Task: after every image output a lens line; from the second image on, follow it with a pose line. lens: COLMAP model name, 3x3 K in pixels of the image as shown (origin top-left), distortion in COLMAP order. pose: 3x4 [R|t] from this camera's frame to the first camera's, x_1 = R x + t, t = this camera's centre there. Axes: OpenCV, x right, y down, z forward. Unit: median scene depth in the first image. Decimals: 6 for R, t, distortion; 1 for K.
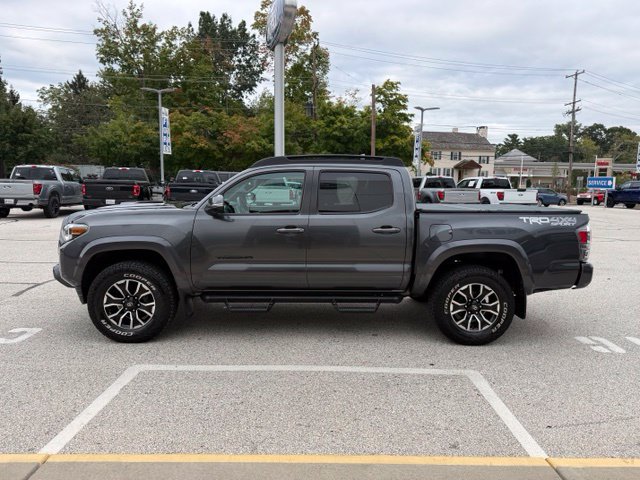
lens RADIAL K [[447.9, 0, 321.5], [0, 447.9, 241.3], [0, 0, 1]] dist [0.055668, -0.068407]
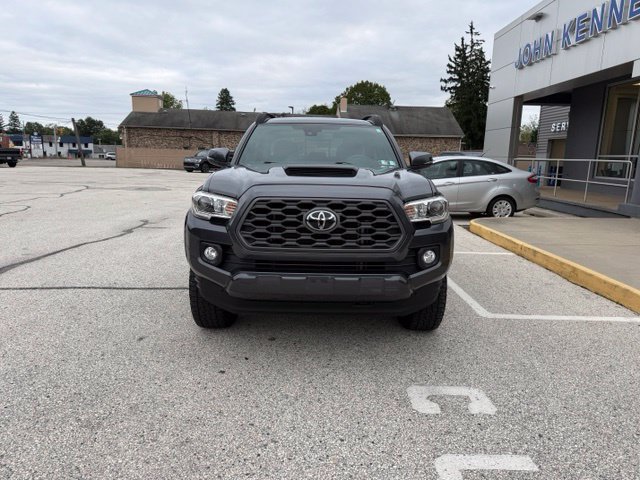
lens RADIAL K [[447.9, 0, 318.7], [0, 447.9, 240.3], [0, 0, 1]] dist [0.055668, -0.068407]
pose [[0.021216, -0.198126, 0.979947, -1.174968], [0.104922, 0.975196, 0.194894, -0.119662], [-0.994254, 0.098683, 0.041478, 1.094315]]
